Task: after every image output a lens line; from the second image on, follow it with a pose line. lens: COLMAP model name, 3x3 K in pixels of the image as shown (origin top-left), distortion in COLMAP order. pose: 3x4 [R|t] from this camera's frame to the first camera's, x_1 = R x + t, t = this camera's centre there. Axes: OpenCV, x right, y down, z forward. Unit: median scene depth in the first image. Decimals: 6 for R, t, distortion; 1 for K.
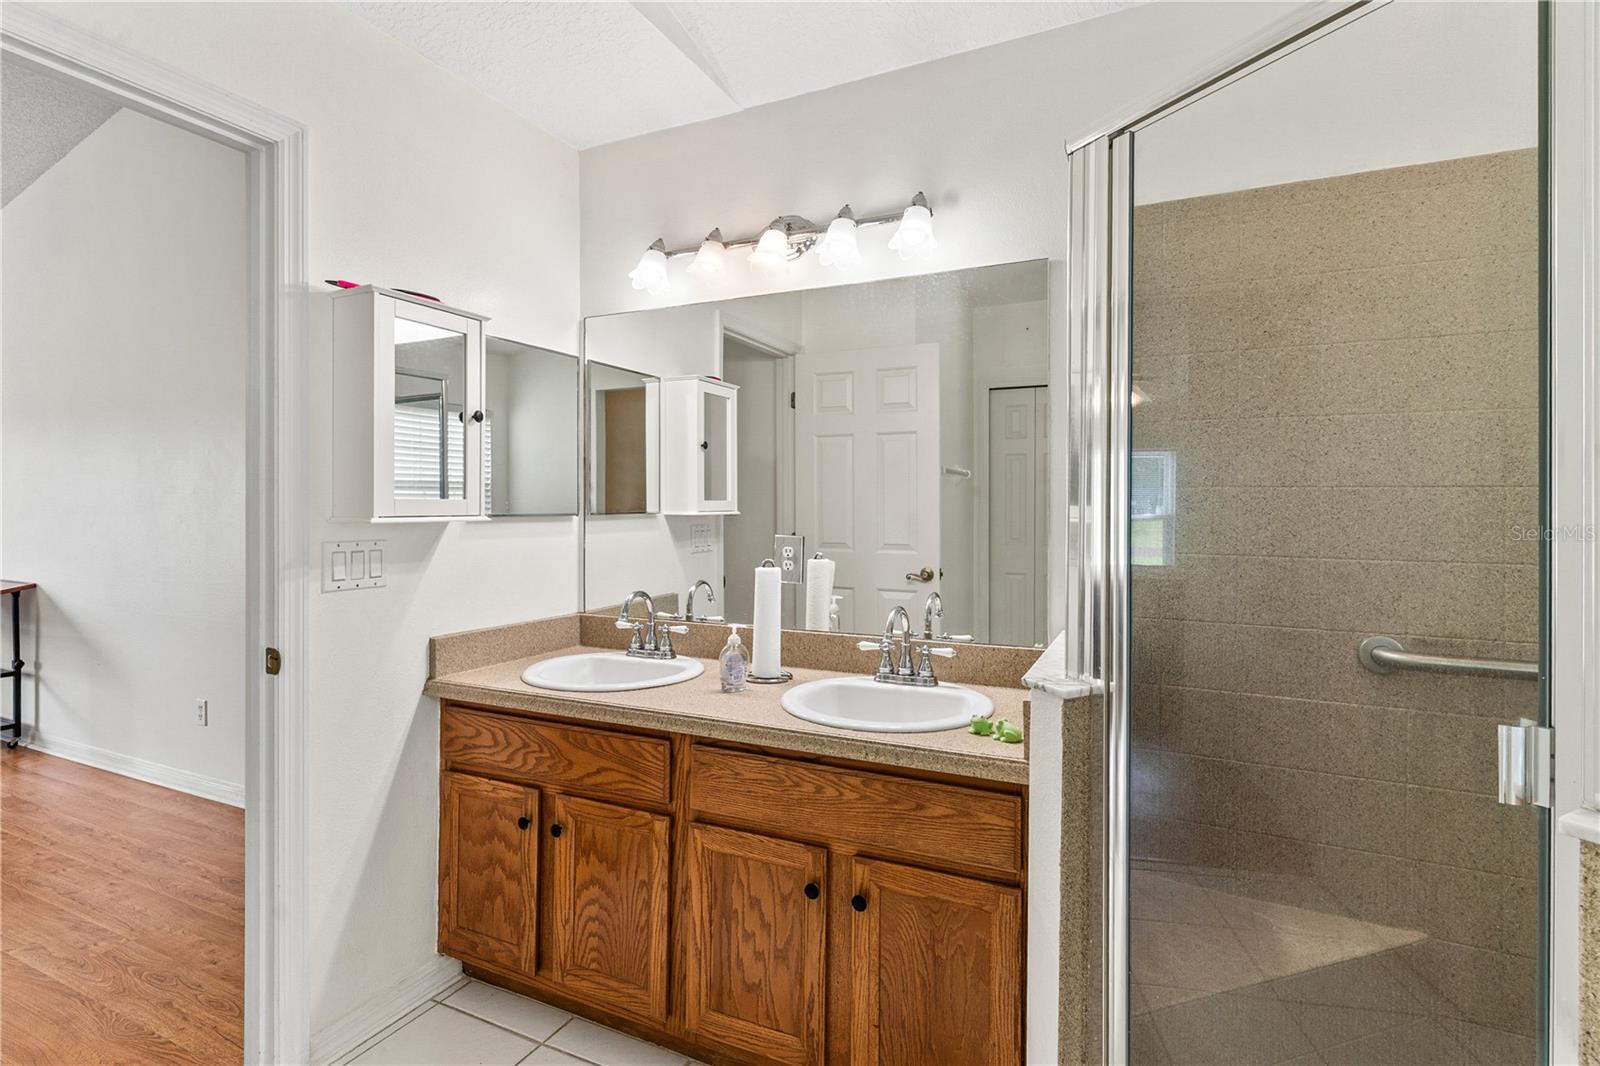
lens RADIAL K [[770.6, 0, 807.9], [0, 770.6, 520.2], [0, 0, 1]] dist [0.001716, -0.001106]
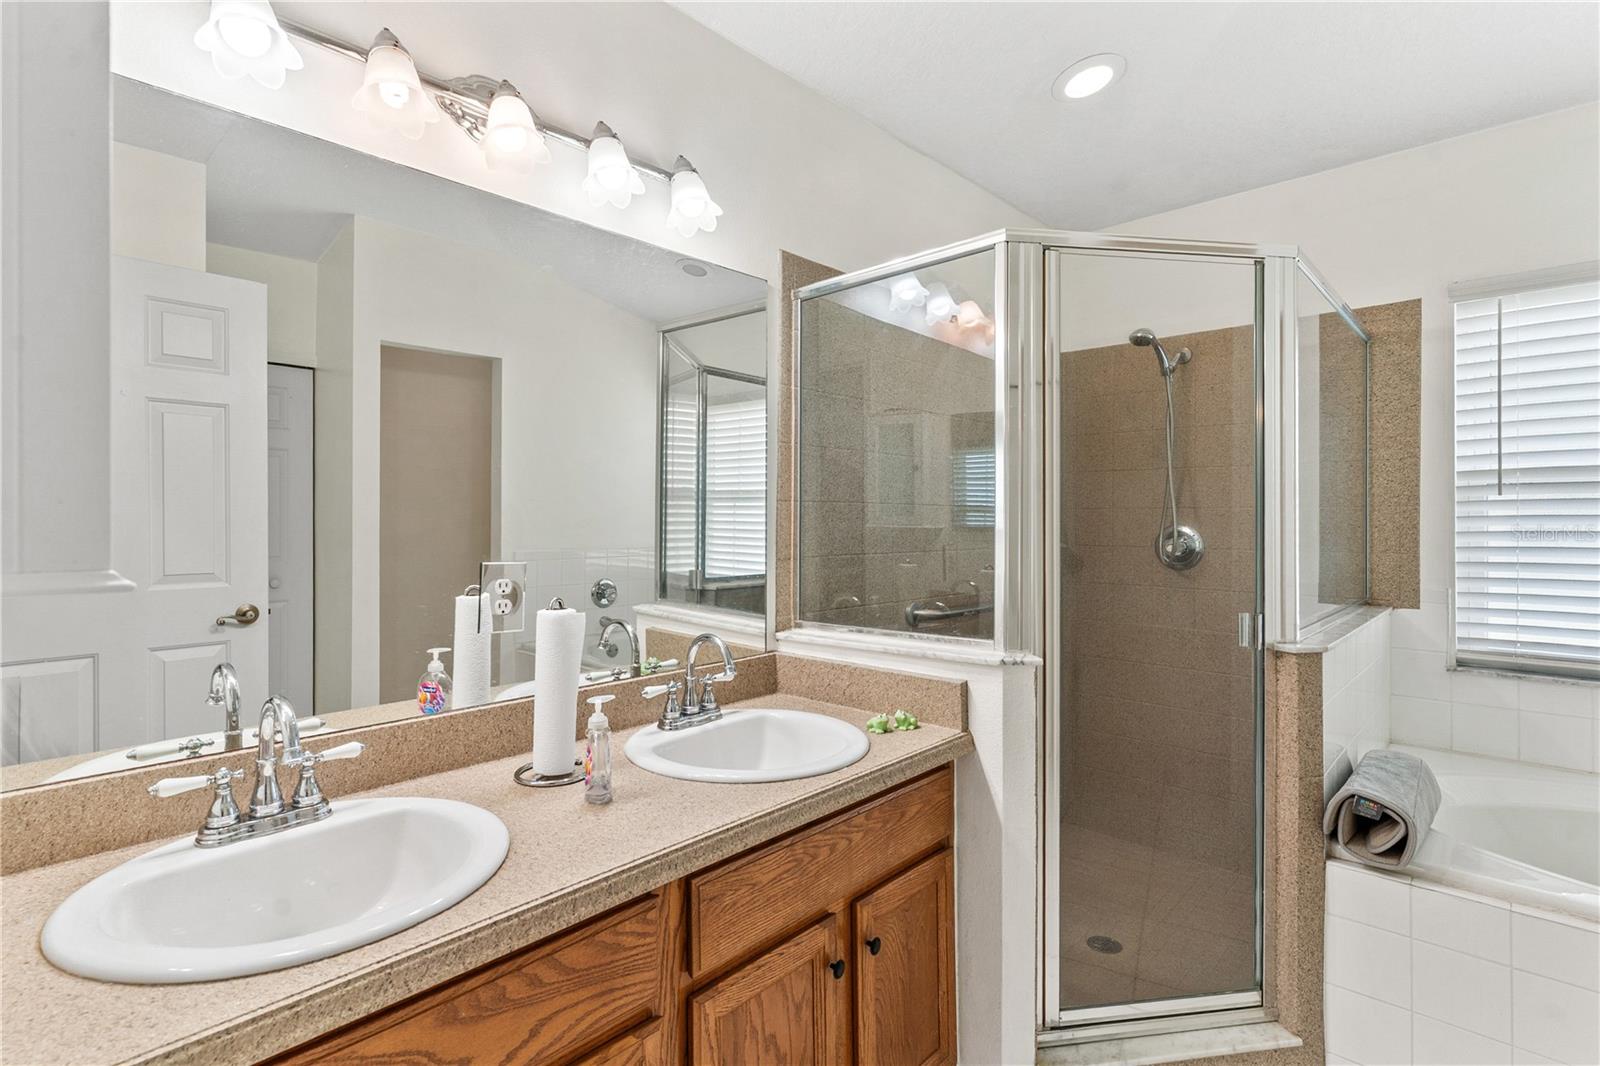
lens RADIAL K [[770.6, 0, 800.6], [0, 770.6, 524.5], [0, 0, 1]] dist [0.001716, -0.001106]
pose [[0.301197, -0.010619, 0.953503, -0.721662], [0.012008, 0.999901, 0.007342, -0.017077], [-0.953486, 0.009239, 0.301295, 0.685100]]
